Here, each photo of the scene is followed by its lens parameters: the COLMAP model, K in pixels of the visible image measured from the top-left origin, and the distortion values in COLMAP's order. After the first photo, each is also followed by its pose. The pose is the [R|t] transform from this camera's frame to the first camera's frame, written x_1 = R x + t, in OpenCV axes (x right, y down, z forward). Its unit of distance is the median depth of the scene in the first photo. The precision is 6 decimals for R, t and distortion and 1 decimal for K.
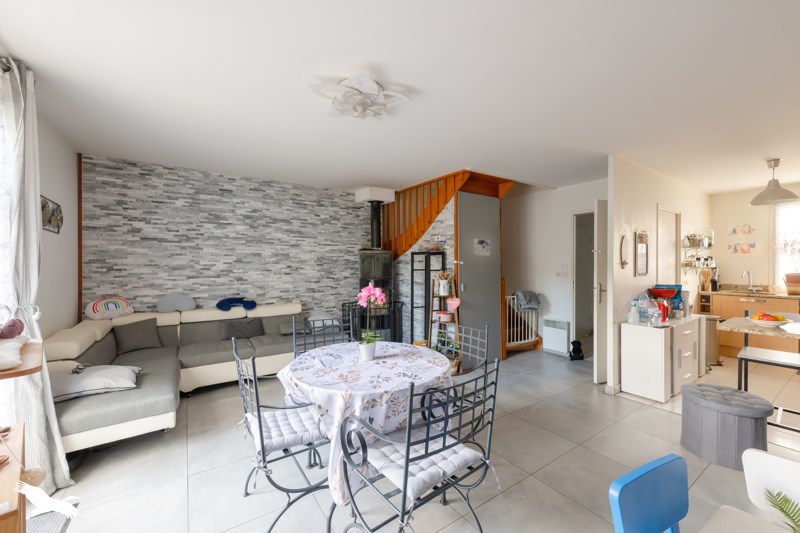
lens RADIAL K [[318.1, 0, 400.9], [0, 318.1, 268.3], [0, 0, 1]] dist [0.001526, 0.000155]
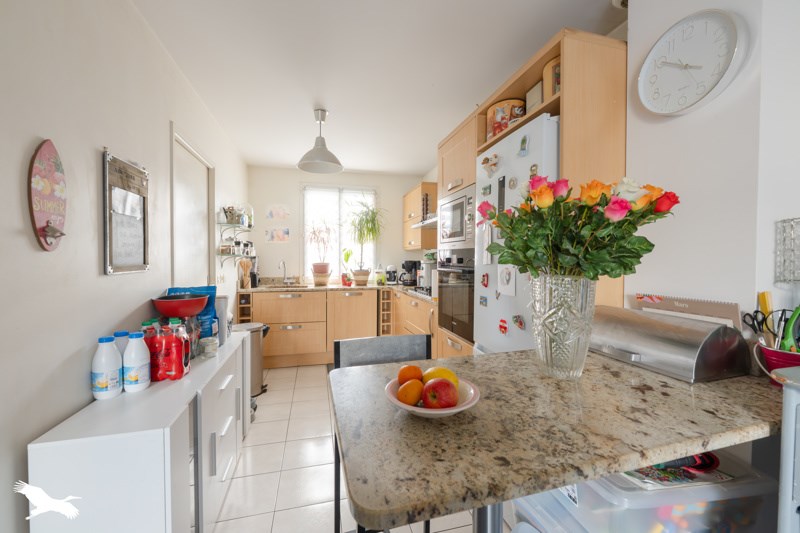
lens RADIAL K [[318.1, 0, 401.0], [0, 318.1, 265.9], [0, 0, 1]] dist [0.001526, 0.000155]
pose [[0.323175, -0.015421, 0.946214, 0.400282], [0.004667, 0.999881, 0.014702, 0.010195], [-0.946328, -0.000336, 0.323208, 0.447677]]
